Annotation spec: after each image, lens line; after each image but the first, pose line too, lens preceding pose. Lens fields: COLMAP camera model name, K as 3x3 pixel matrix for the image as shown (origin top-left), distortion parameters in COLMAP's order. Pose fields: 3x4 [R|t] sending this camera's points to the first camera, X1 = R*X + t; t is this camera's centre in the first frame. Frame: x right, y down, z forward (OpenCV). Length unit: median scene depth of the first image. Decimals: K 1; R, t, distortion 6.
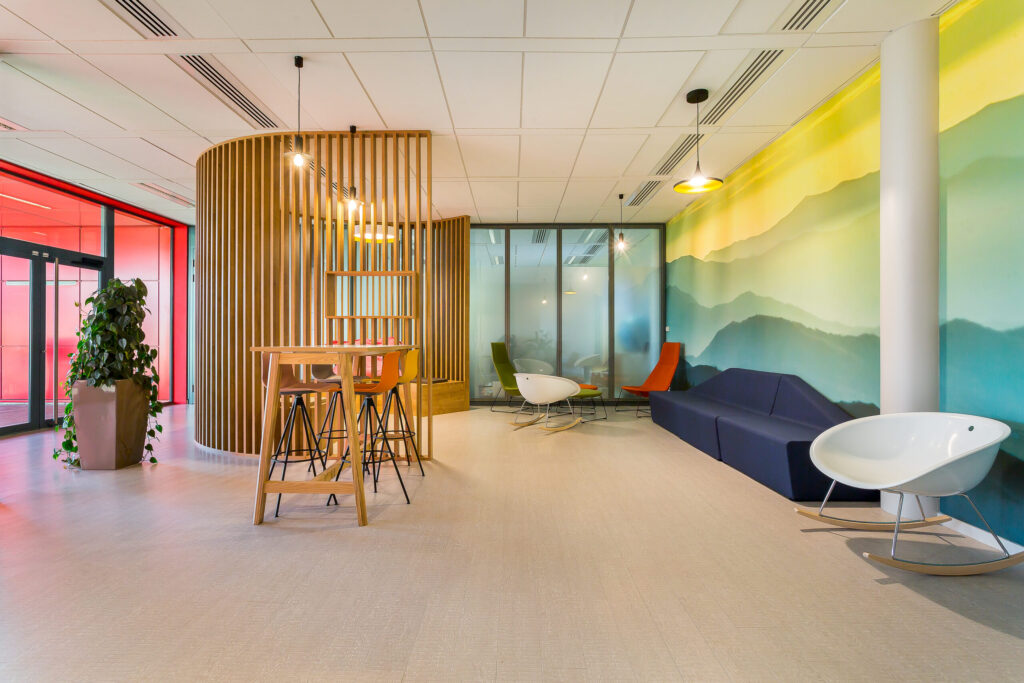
lens RADIAL K [[487.9, 0, 506.0], [0, 487.9, 343.0], [0, 0, 1]] dist [-0.013548, 0.000115]
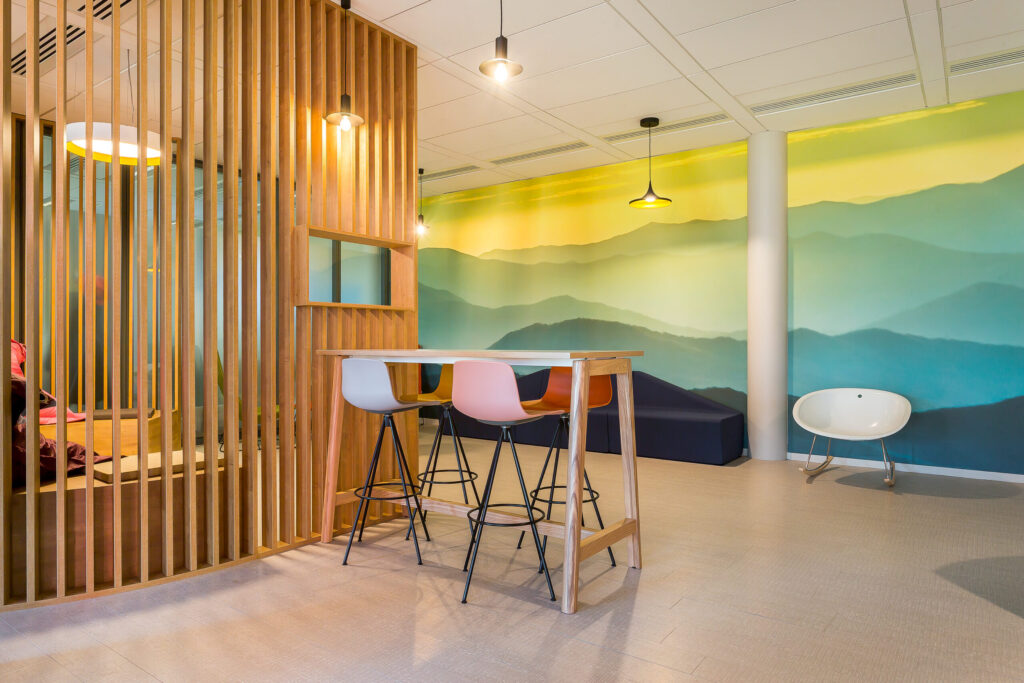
lens RADIAL K [[637.7, 0, 506.0], [0, 637.7, 341.0], [0, 0, 1]] dist [-0.000708, 0.000357]
pose [[0.568714, 0.004757, 0.822521, -0.974196], [0.003568, 0.999960, -0.008251, 0.005197], [-0.822527, 0.007627, 0.568674, 0.432789]]
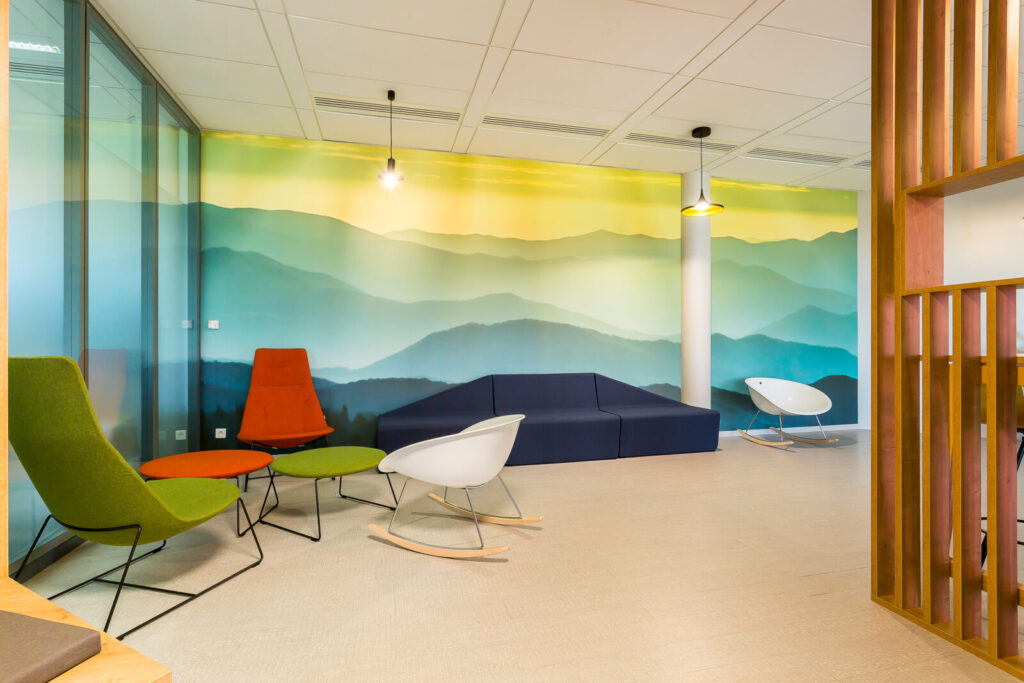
lens RADIAL K [[487.9, 0, 517.6], [0, 487.9, 343.3], [0, 0, 1]] dist [-0.013548, 0.000115]
pose [[-0.261279, 0.004403, 0.965253, -0.595055], [0.008934, 0.999958, -0.002143, -0.006639], [-0.965222, 0.008064, -0.261307, 1.683648]]
